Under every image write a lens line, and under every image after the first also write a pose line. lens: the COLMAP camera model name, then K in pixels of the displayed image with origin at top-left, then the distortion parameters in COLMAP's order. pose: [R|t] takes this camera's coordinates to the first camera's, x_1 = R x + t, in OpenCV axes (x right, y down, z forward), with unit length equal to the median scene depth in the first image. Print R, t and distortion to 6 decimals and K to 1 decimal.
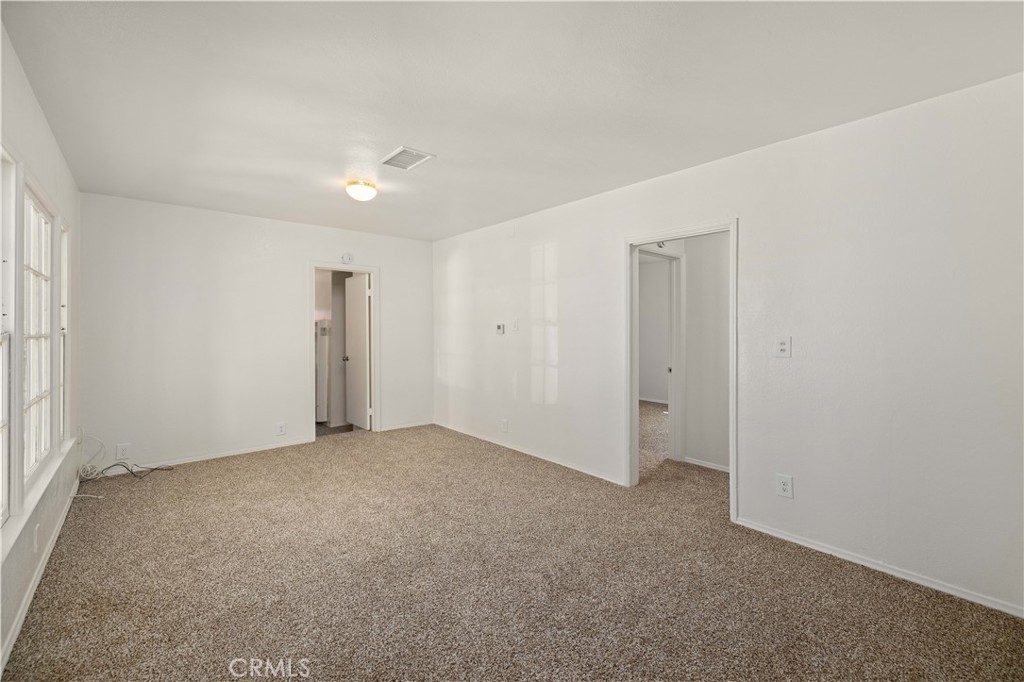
lens RADIAL K [[436.5, 0, 516.6], [0, 436.5, 331.5], [0, 0, 1]] dist [0.001336, -0.000216]
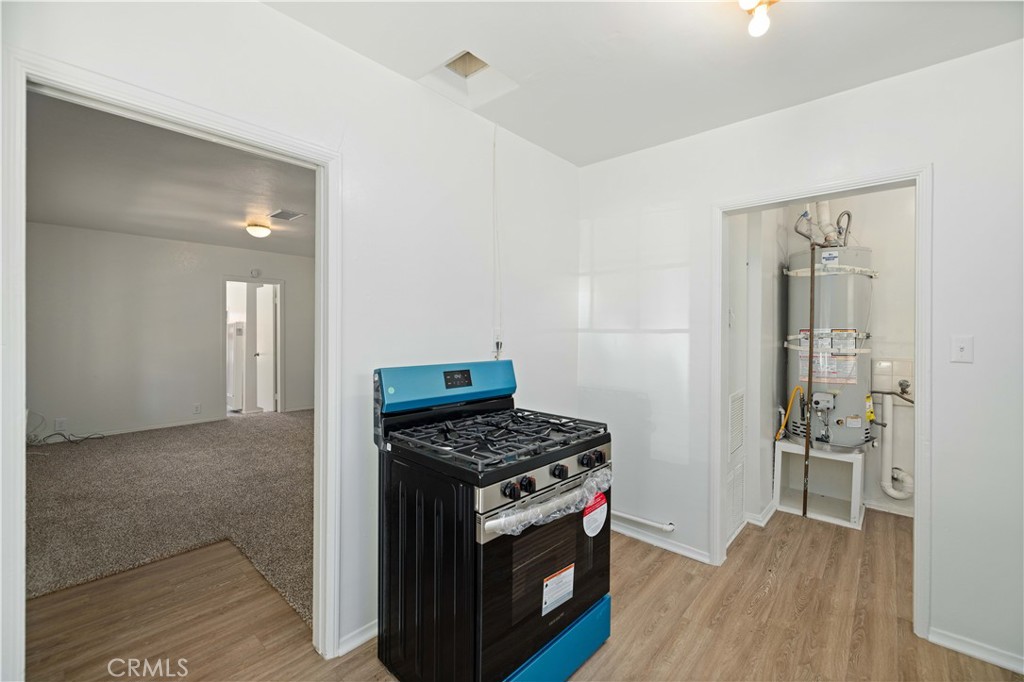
lens RADIAL K [[436.5, 0, 518.7], [0, 436.5, 331.7], [0, 0, 1]] dist [0.001336, -0.000216]
pose [[0.992202, 0.004388, 0.124563, 0.274947], [-0.003639, 0.999974, -0.006244, 0.006428], [-0.124588, 0.005742, 0.992192, -0.450499]]
